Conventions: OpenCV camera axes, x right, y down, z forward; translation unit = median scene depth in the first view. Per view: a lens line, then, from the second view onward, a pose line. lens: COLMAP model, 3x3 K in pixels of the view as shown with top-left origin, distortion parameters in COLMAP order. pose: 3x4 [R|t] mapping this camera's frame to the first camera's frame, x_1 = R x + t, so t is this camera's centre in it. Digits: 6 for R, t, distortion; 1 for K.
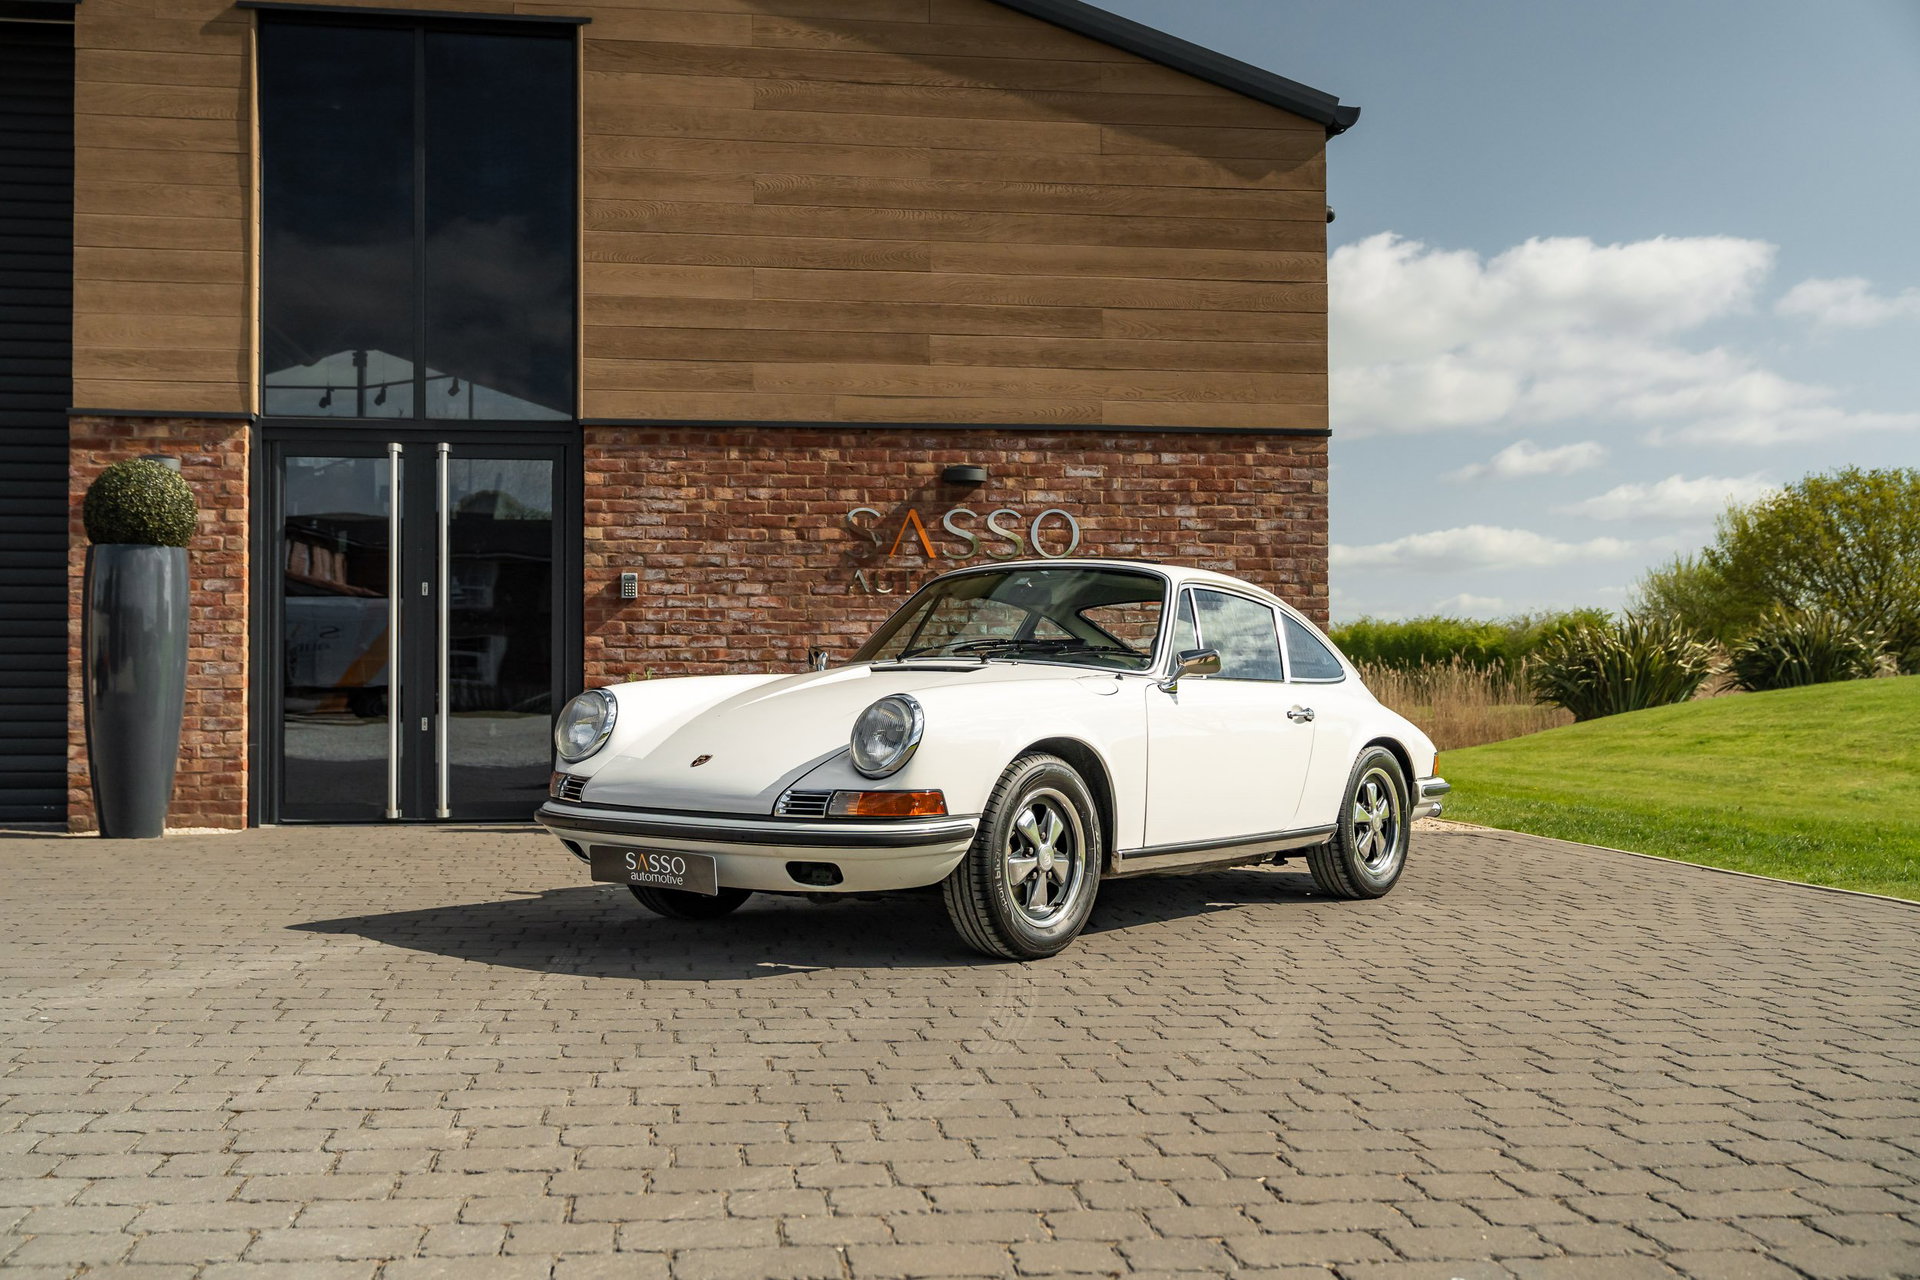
lens RADIAL K [[1932.6, 0, 979.6], [0, 1932.6, 678.1], [0, 0, 1]] dist [0.012494, 0.006608]
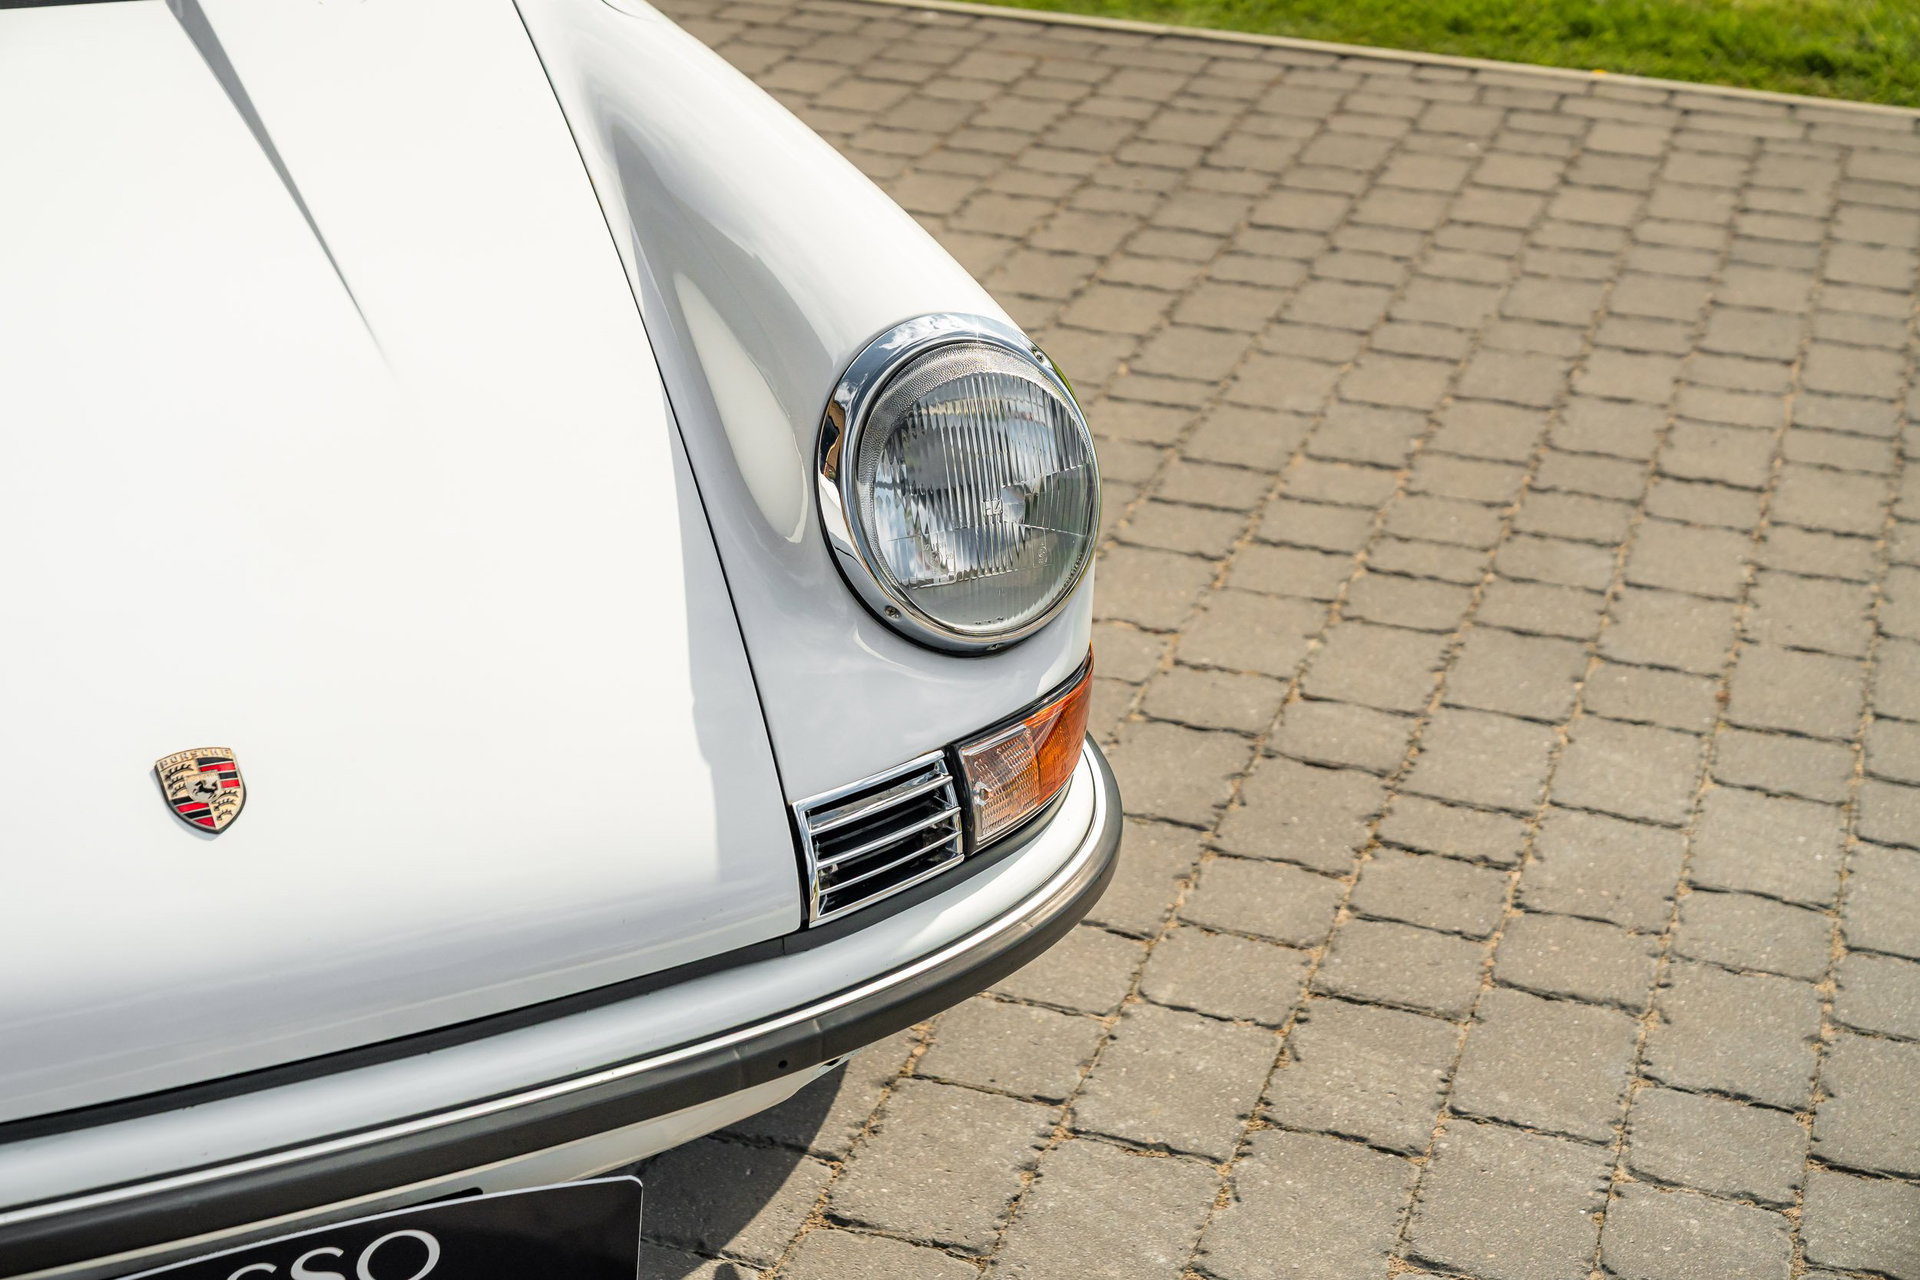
lens RADIAL K [[3018.1, 0, 932.0], [0, 3018.1, 628.8], [0, 0, 1]] dist [0.029214, 0.055782]
pose [[0.461090, -0.371306, 0.805933, -0.199857], [-0.026065, 0.902184, 0.430563, -0.067716], [-0.886970, -0.219535, 0.406310, 0.407497]]
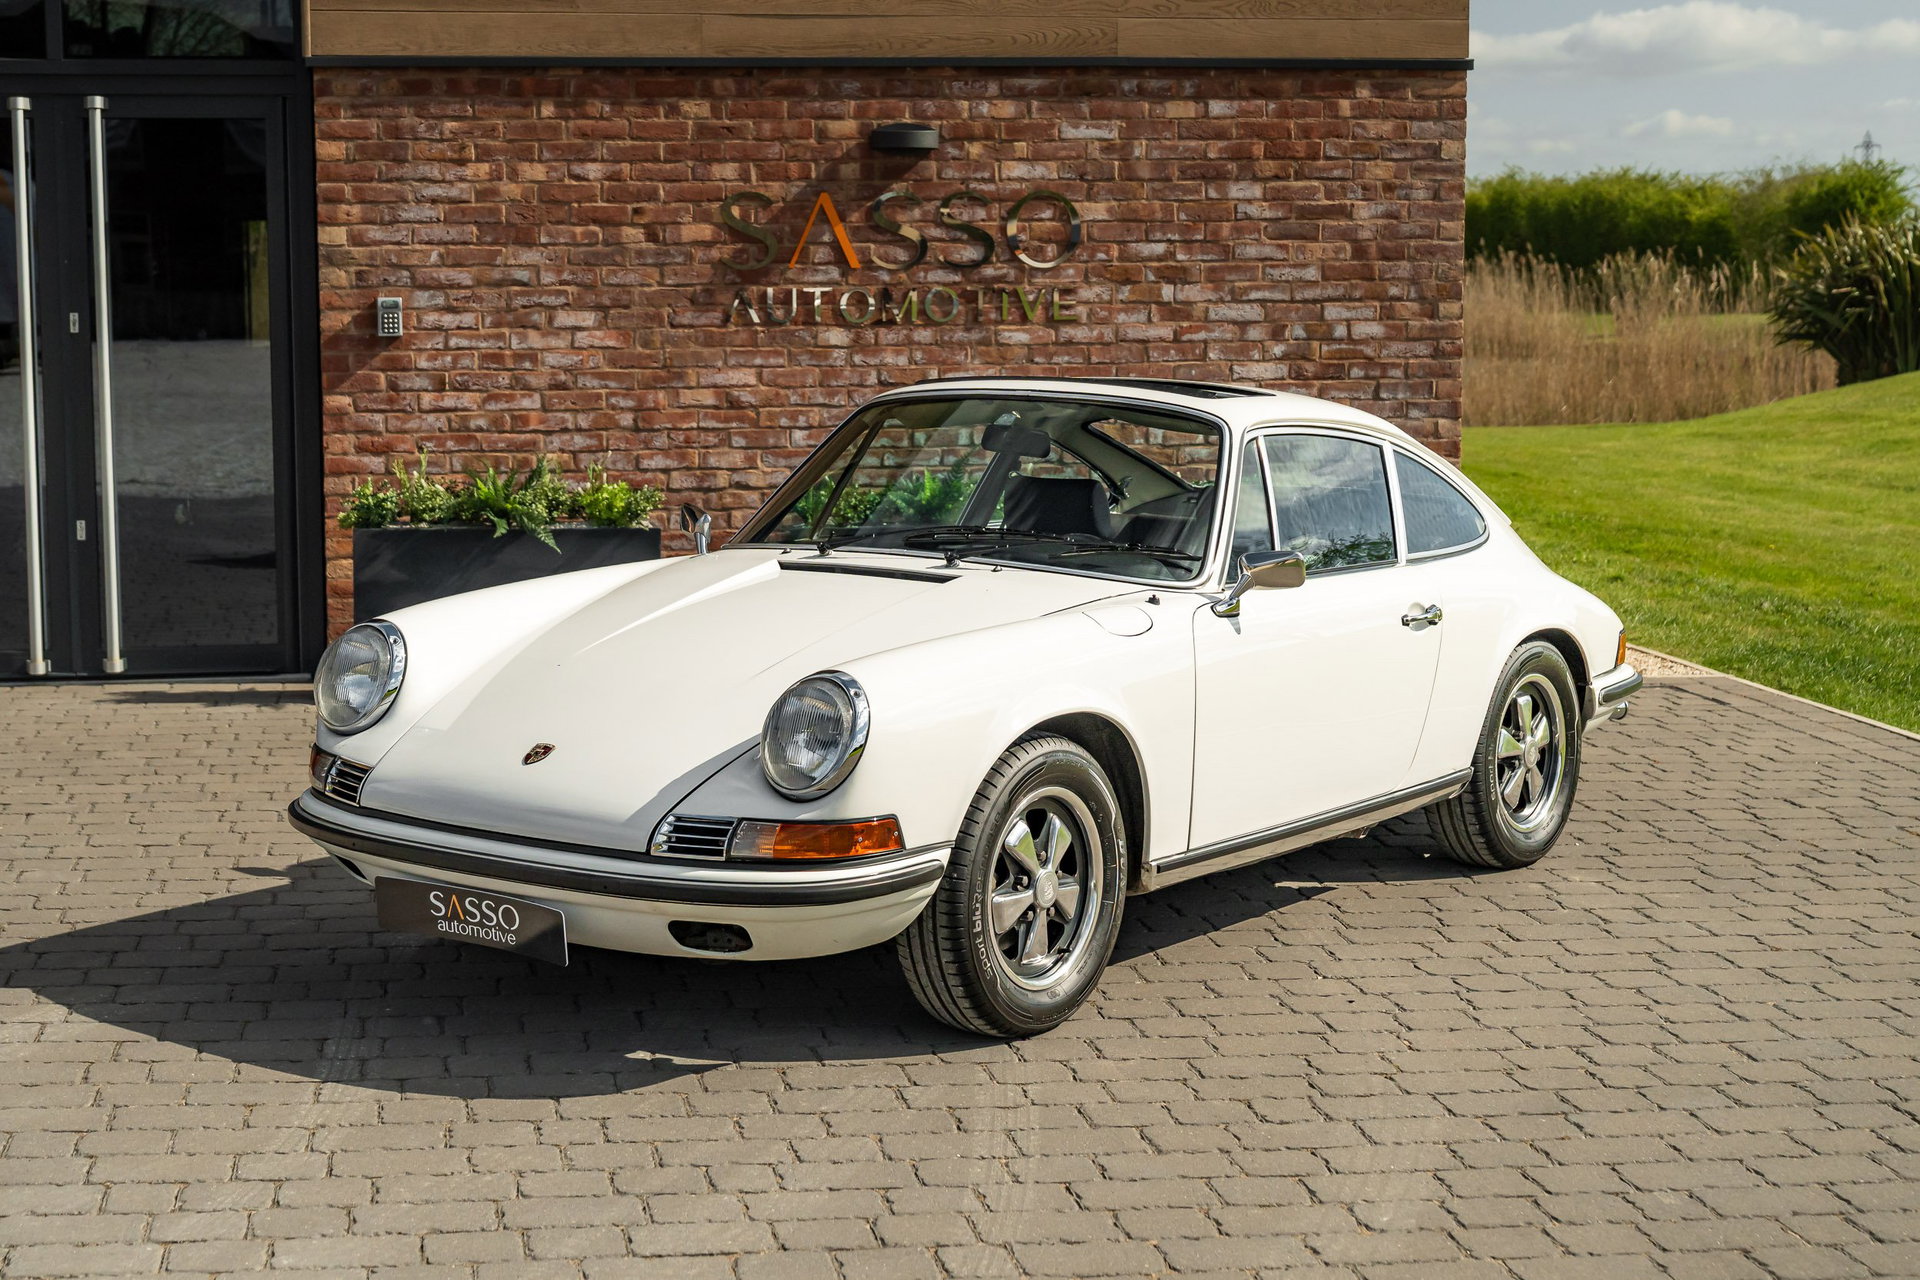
lens RADIAL K [[3018.1, 0, 932.0], [0, 3018.1, 628.8], [0, 0, 1]] dist [0.029214, 0.055782]
pose [[0.999959, -0.001632, 0.008950, -0.008110], [0.000530, 0.992562, 0.121735, -0.067244], [-0.009082, -0.121725, 0.992522, -0.023031]]
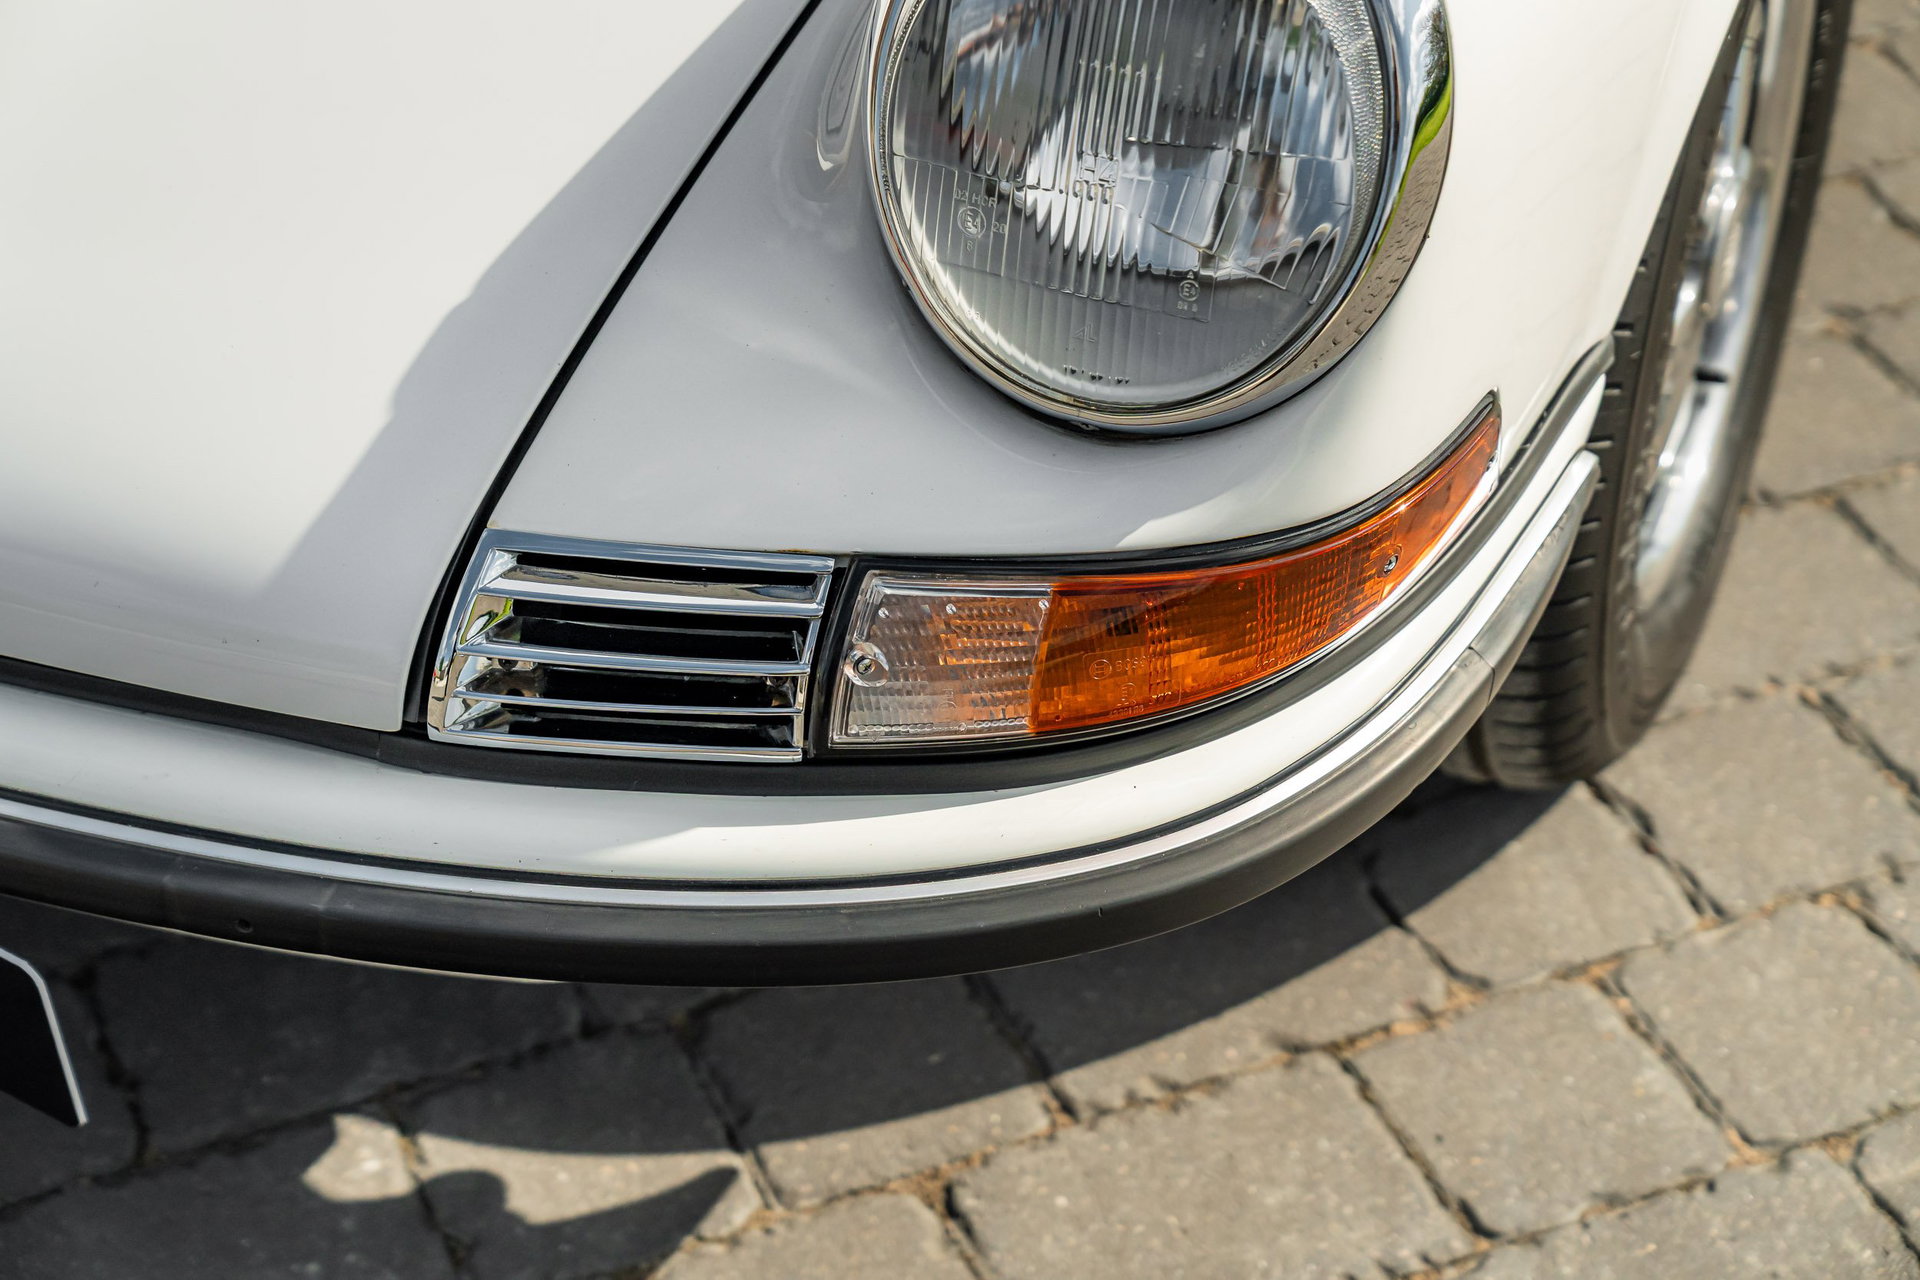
lens RADIAL K [[3758.2, 0, 960.0], [0, 3758.2, 640.0], [0, 0, 1]] dist [0.005944, 0.197471]
pose [[0.966783, -0.160786, 0.198692, -0.060054], [0.000559, 0.778689, 0.627410, -0.054619], [-0.255598, -0.606459, 0.752913, 0.383510]]
